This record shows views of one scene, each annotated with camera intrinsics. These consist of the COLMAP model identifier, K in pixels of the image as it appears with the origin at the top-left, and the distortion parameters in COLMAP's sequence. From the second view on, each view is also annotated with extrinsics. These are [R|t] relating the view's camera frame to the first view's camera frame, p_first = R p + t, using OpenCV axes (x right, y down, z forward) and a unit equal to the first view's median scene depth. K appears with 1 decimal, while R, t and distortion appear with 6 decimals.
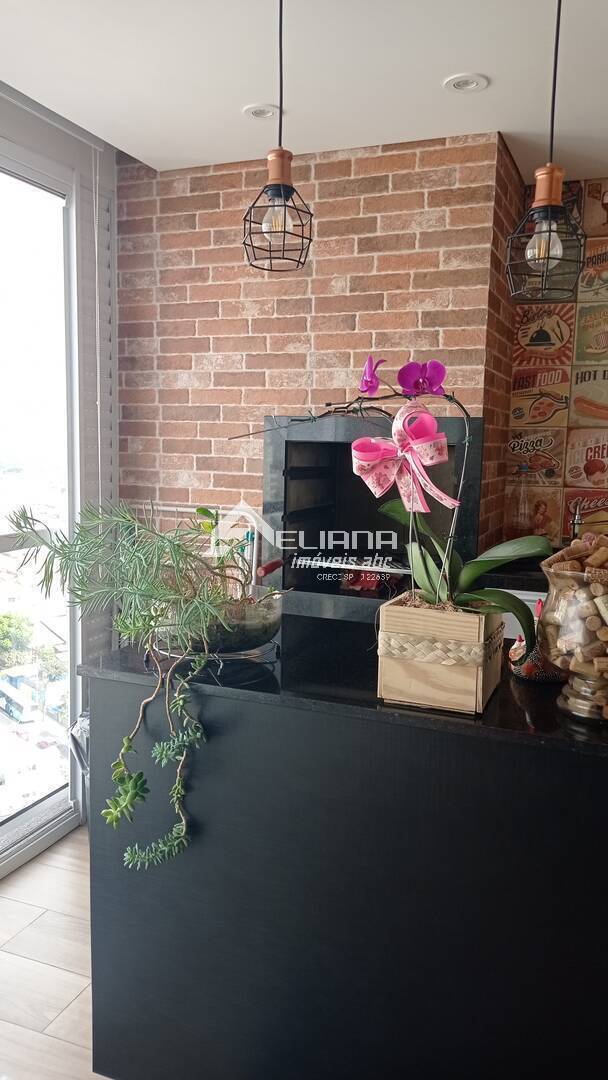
lens RADIAL K [[799.7, 0, 304.3], [0, 799.7, 538.9], [0, 0, 1]] dist [0.112241, -0.192416]
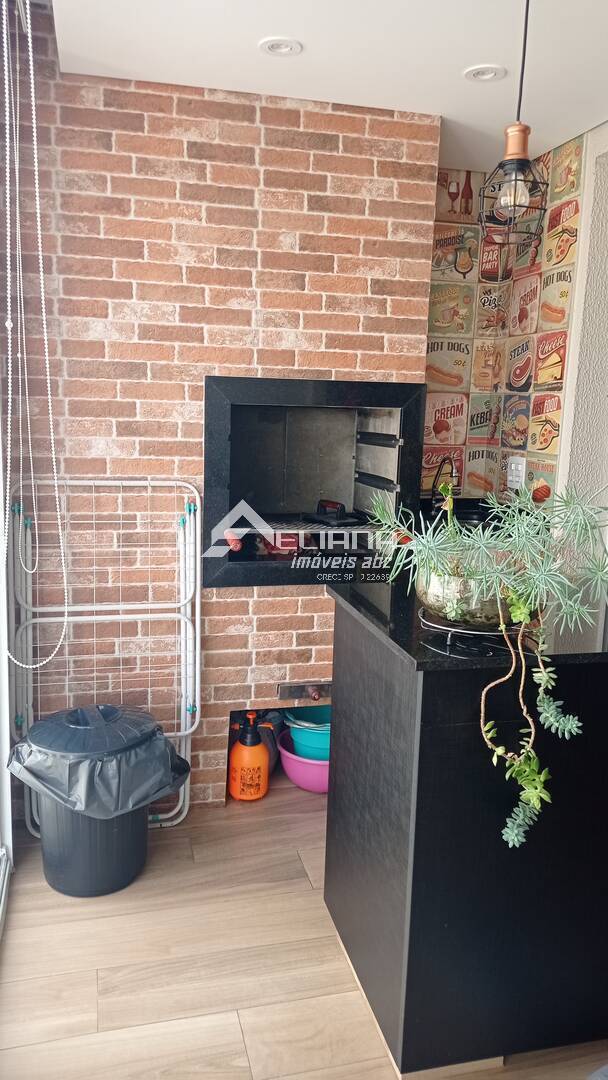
lens RADIAL K [[799.7, 0, 304.3], [0, 799.7, 538.9], [0, 0, 1]] dist [0.112241, -0.192416]
pose [[0.814647, -0.094880, 0.572144, -0.520660], [0.060752, 0.995060, 0.078511, -0.034740], [-0.576767, -0.029200, 0.816387, 0.186620]]
